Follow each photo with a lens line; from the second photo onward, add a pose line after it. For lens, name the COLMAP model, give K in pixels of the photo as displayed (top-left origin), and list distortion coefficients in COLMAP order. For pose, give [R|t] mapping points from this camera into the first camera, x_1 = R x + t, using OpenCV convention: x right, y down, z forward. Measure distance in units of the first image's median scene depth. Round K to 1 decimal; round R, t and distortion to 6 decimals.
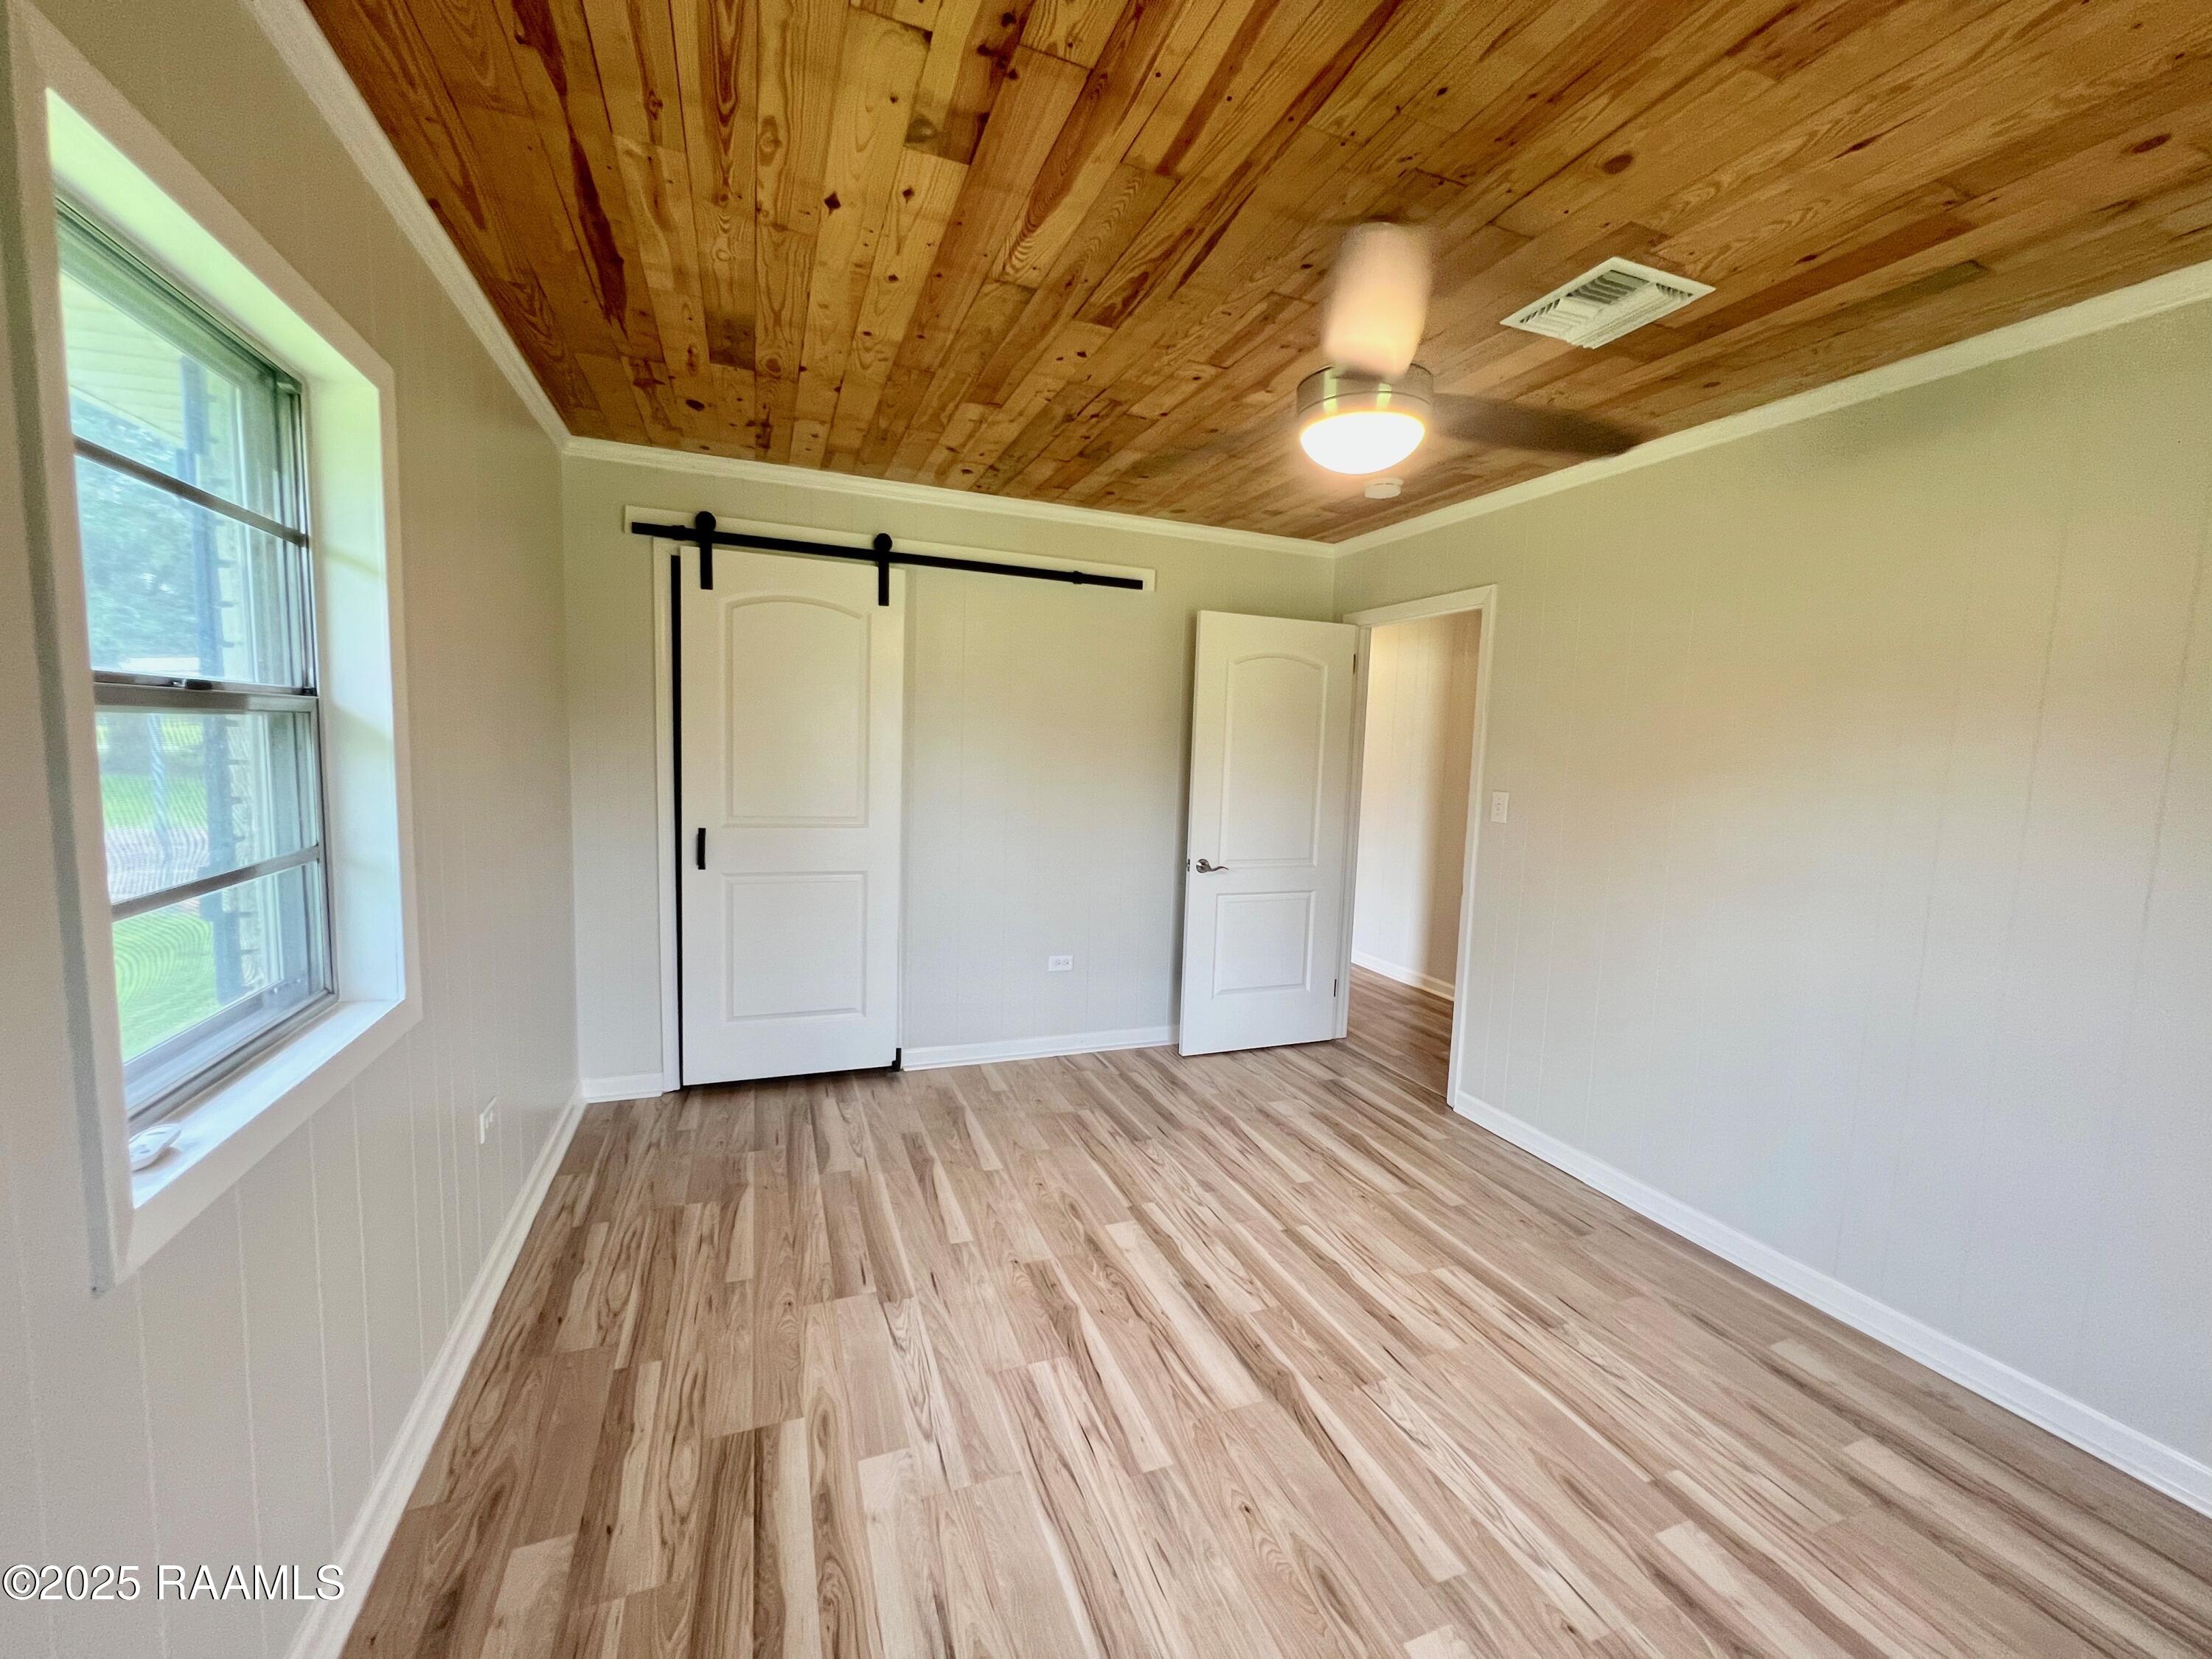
lens RADIAL K [[883.9, 0, 1107.8], [0, 883.9, 830.5], [0, 0, 1]] dist [-0.001990, 0.001171]
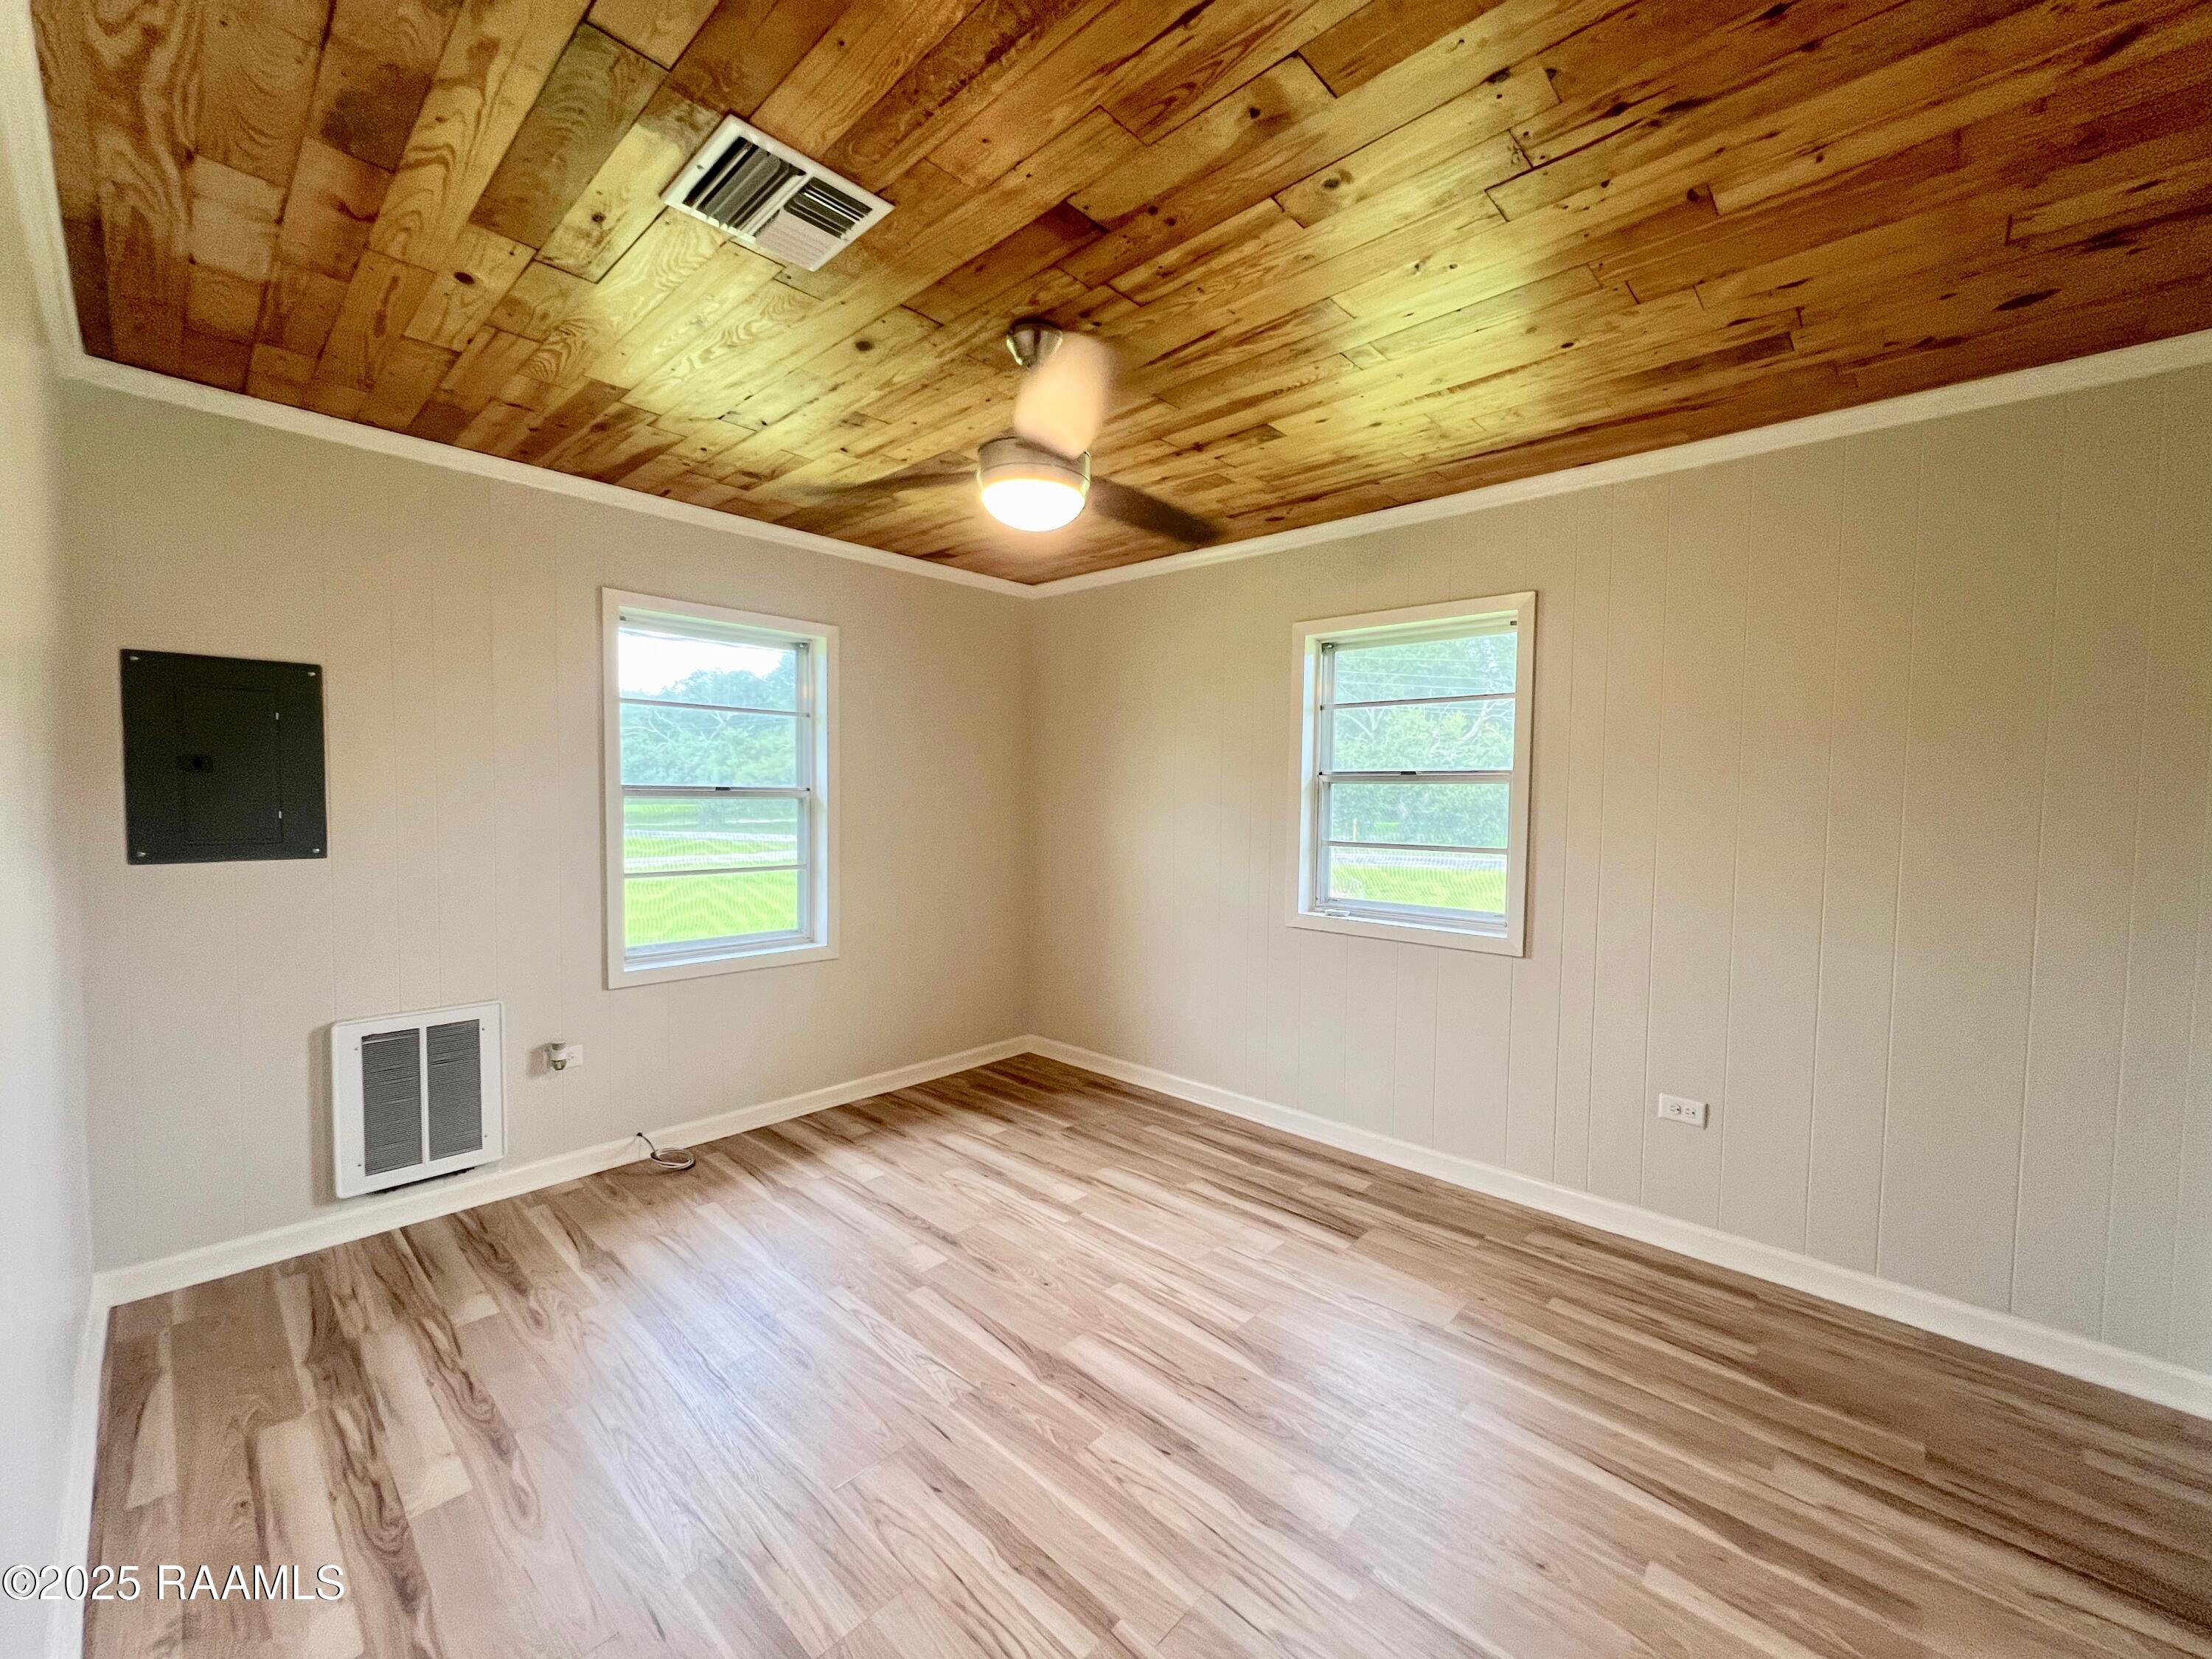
lens RADIAL K [[883.9, 0, 1107.8], [0, 883.9, 830.5], [0, 0, 1]] dist [-0.001990, 0.001171]
pose [[-0.901498, -0.025667, -0.432022, 0.574999], [-0.086663, 0.988727, 0.122097, -0.139421], [0.424018, 0.147511, -0.893560, 1.788573]]
